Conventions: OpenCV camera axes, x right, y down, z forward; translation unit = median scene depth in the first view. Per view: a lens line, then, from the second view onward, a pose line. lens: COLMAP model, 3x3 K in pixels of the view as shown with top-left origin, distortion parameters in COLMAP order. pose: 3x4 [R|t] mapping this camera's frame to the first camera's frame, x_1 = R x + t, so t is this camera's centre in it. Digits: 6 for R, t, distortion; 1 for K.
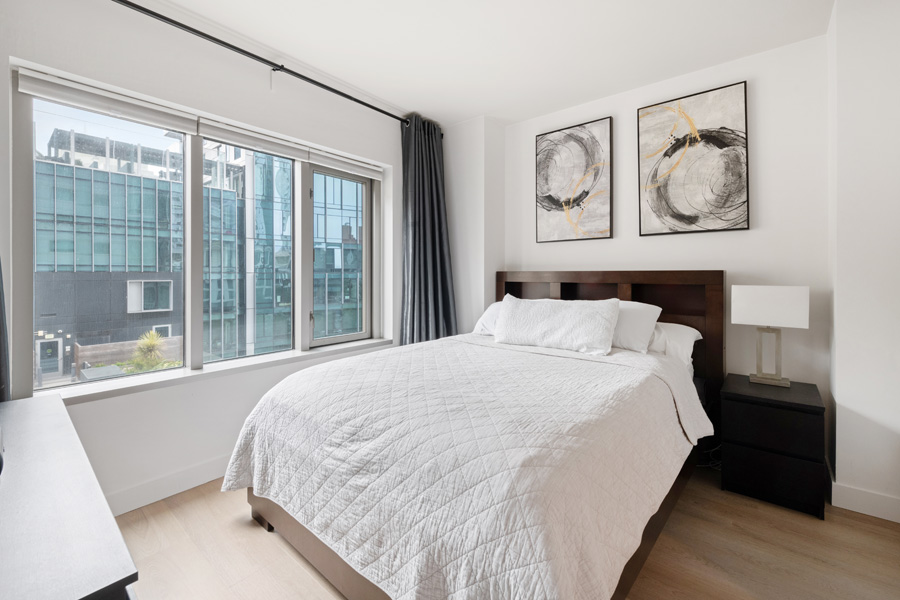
lens RADIAL K [[377.6, 0, 451.3], [0, 377.6, 274.2], [0, 0, 1]] dist [0.011541, -0.000238]
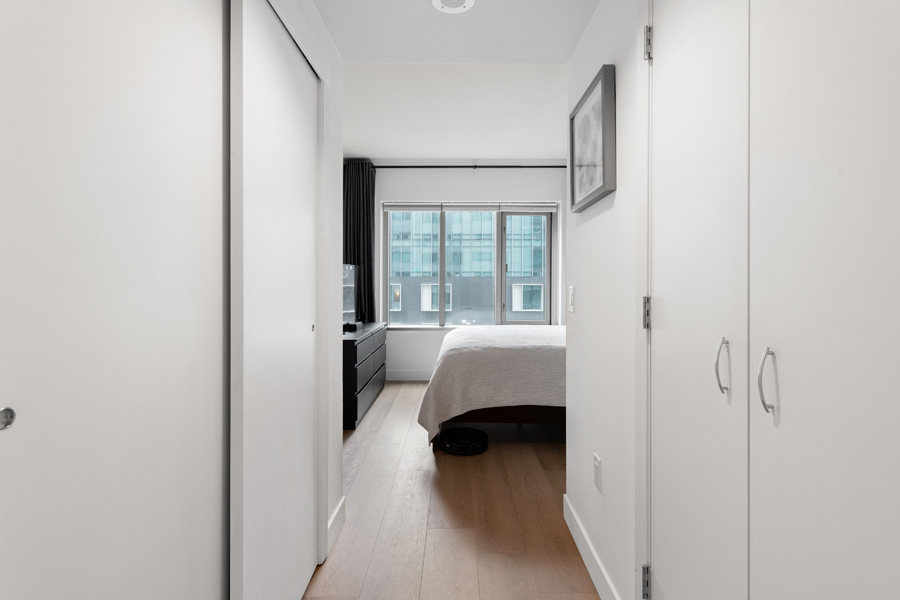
lens RADIAL K [[441.4, 0, 450.3], [0, 441.4, 280.6], [0, 0, 1]] dist [0.000789, 0.000053]
pose [[0.633510, 0.007736, -0.773695, 0.887961], [-0.006021, 0.999969, 0.005069, -0.005032], [0.773711, 0.001447, 0.633537, -0.347576]]
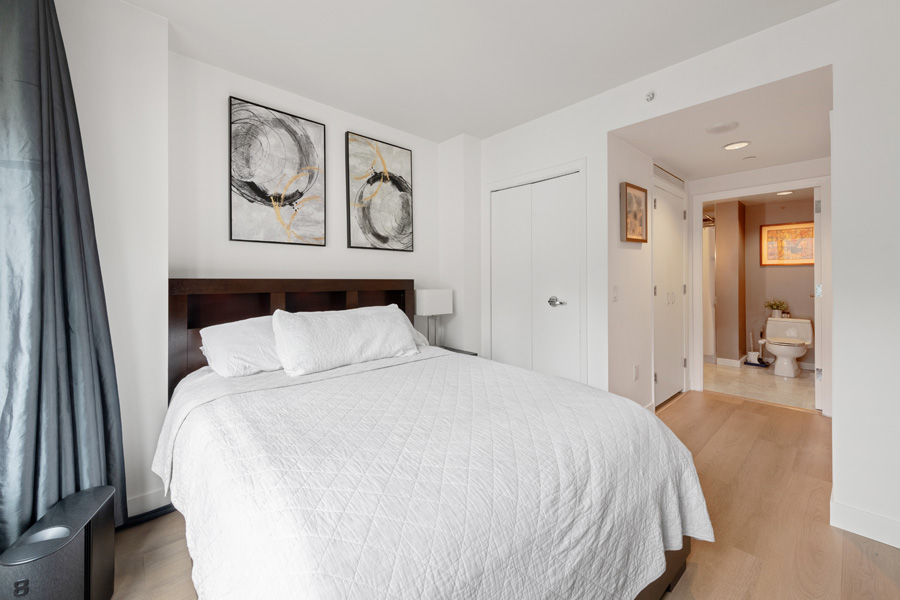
lens RADIAL K [[361.0, 0, 453.9], [0, 361.0, 278.7], [0, 0, 1]] dist [0.000647, -0.000129]
pose [[0.126517, 0.006582, 0.991943, -0.462788], [0.000719, 0.999977, -0.006727, -0.002936], [-0.991964, 0.001564, 0.126510, 0.522749]]
